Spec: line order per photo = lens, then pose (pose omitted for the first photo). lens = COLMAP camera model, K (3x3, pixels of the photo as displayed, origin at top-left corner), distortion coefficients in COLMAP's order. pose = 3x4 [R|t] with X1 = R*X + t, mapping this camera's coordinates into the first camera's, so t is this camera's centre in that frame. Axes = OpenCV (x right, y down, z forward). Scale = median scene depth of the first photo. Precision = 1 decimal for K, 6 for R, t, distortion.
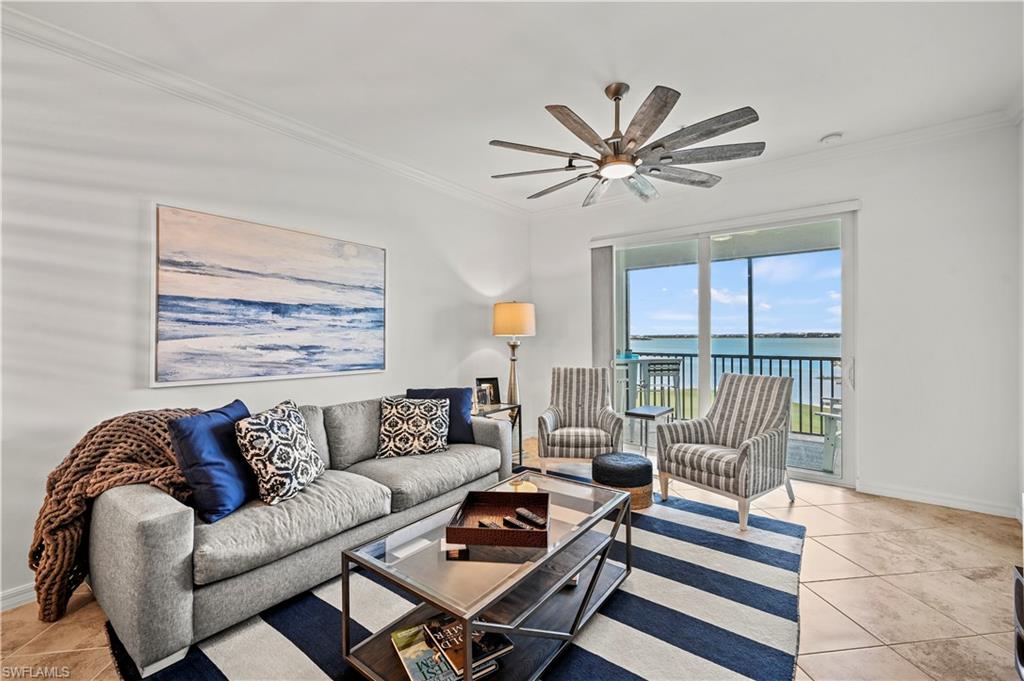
lens RADIAL K [[431.2, 0, 510.9], [0, 431.2, 335.9], [0, 0, 1]] dist [-0.001157, -0.000195]
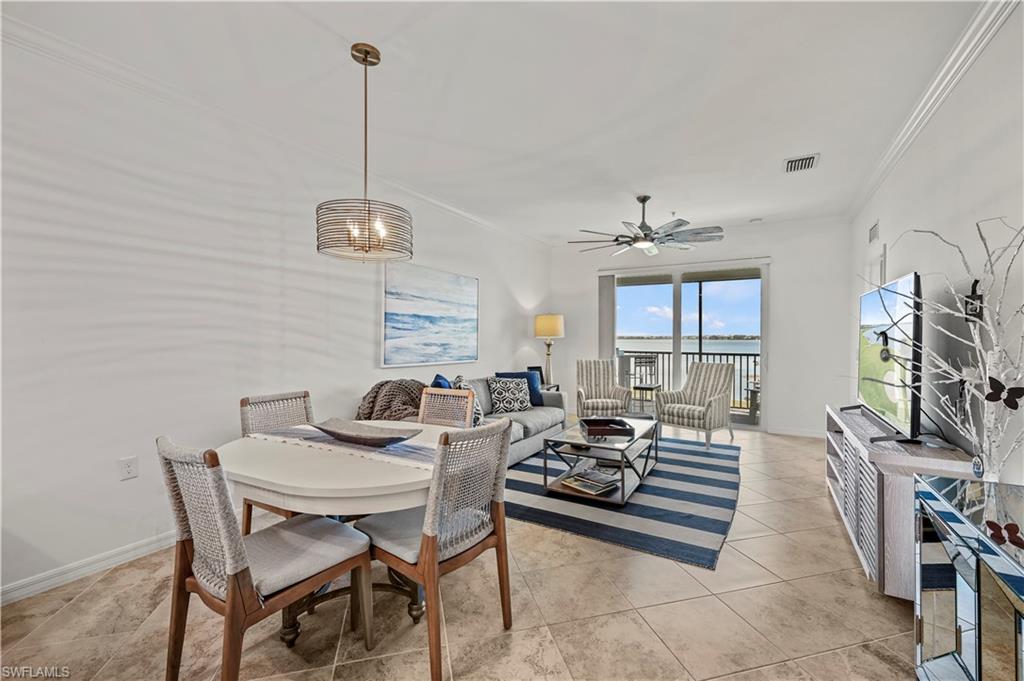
lens RADIAL K [[431.2, 0, 510.5], [0, 431.2, 336.1], [0, 0, 1]] dist [-0.001157, -0.000195]
pose [[0.992154, 0.005028, 0.124919, -0.400329], [-0.004787, 0.999986, -0.002233, -0.001369], [-0.124928, 0.001617, 0.992164, -0.532616]]
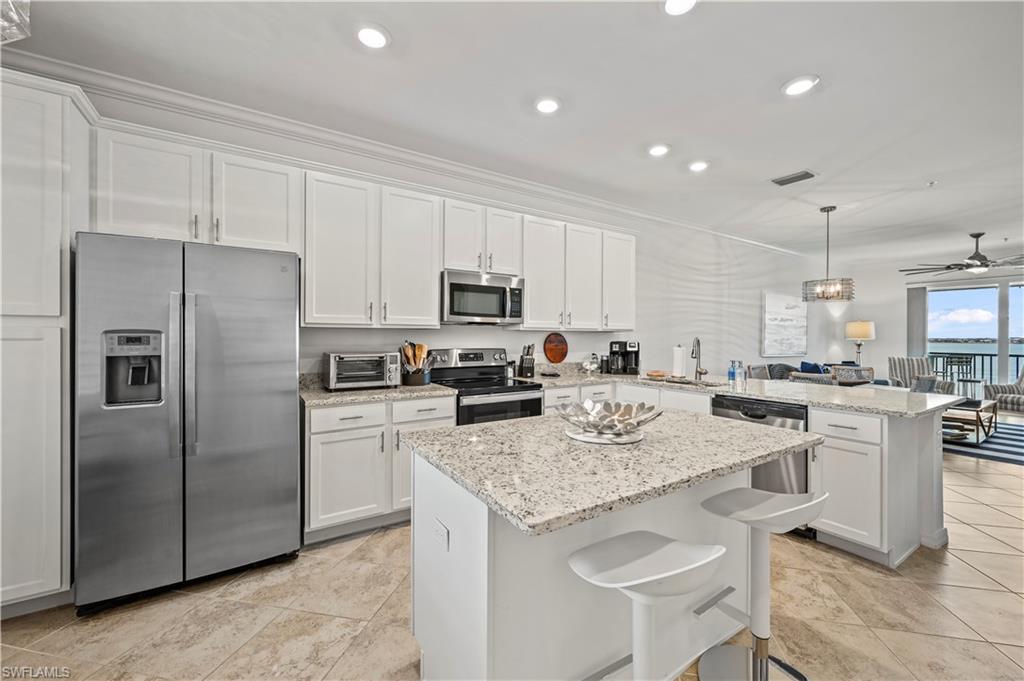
lens RADIAL K [[407.3, 0, 505.5], [0, 407.3, 335.3], [0, 0, 1]] dist [0.001162, -0.000732]
pose [[0.942032, 0.008658, -0.335411, -1.111713], [-0.009962, 0.999948, -0.002165, 0.003070], [0.335375, 0.005381, 0.942069, -1.517202]]
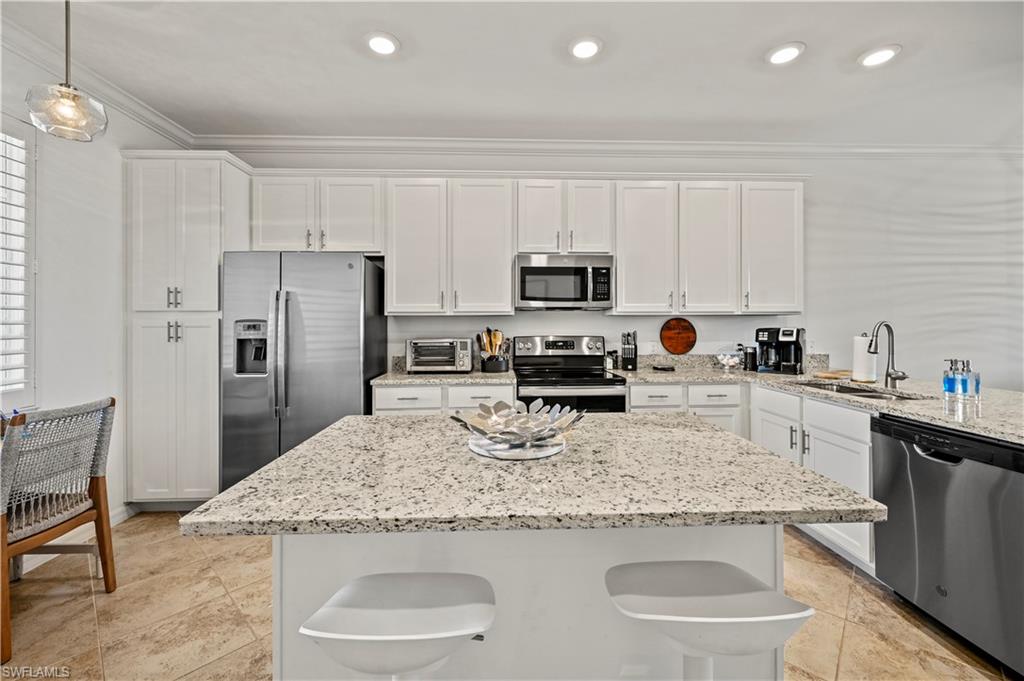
lens RADIAL K [[407.3, 0, 504.5], [0, 407.3, 321.9], [0, 0, 1]] dist [0.001162, -0.000732]
pose [[0.640931, -0.001068, -0.767598, -0.874283], [-0.001753, 0.999994, -0.002855, 0.005163], [0.767596, 0.003176, 0.640926, -1.272734]]
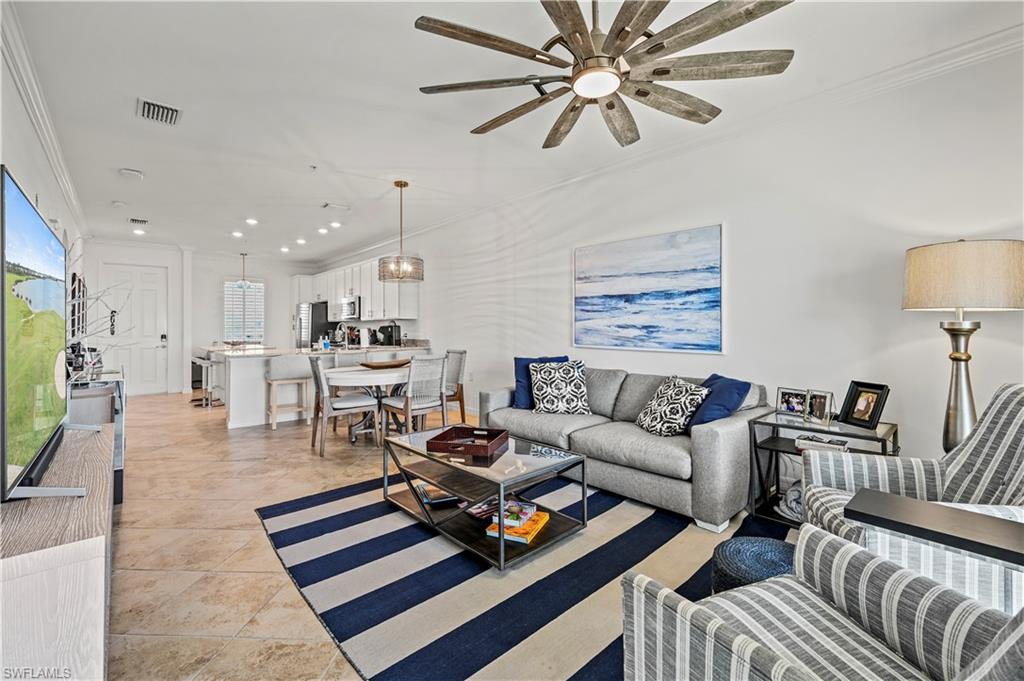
lens RADIAL K [[431.2, 0, 523.0], [0, 431.2, 319.4], [0, 0, 1]] dist [-0.001157, -0.000195]
pose [[-0.161685, -0.010082, -0.986791, 0.780847], [0.008957, 0.999892, -0.011684, 0.015381], [0.986802, -0.010728, -0.161578, 0.792647]]
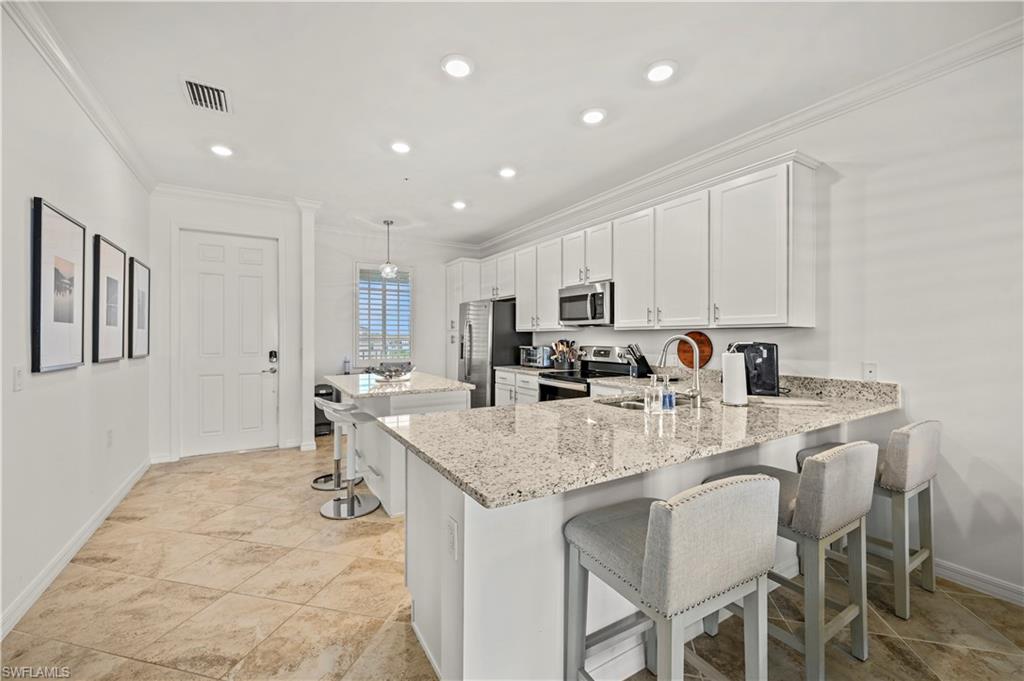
lens RADIAL K [[407.3, 0, 515.4], [0, 407.3, 335.4], [0, 0, 1]] dist [0.001162, -0.000732]
pose [[-0.347171, 0.002643, -0.937798, -0.257437], [-0.001354, 0.999994, 0.003319, -0.001563], [0.937801, 0.002422, -0.347166, -0.327578]]
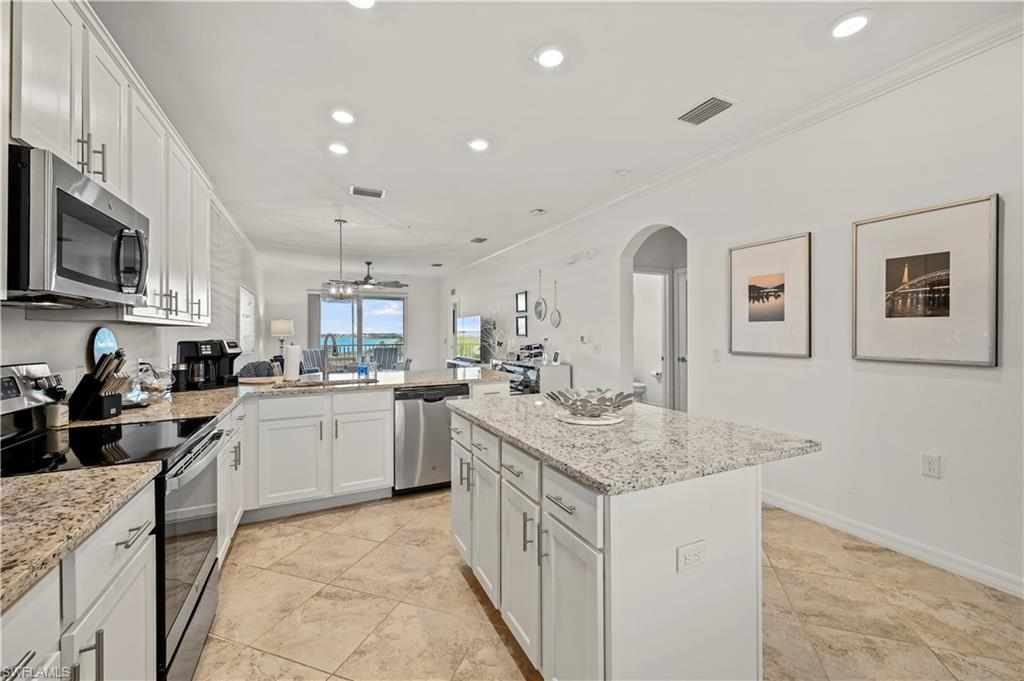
lens RADIAL K [[407.3, 0, 522.8], [0, 407.3, 337.5], [0, 0, 1]] dist [0.001162, -0.000732]
pose [[0.426814, -0.007989, 0.904304, -1.699467], [0.006515, 0.999962, 0.005759, 0.008545], [-0.904316, 0.003433, 0.426850, -1.167829]]
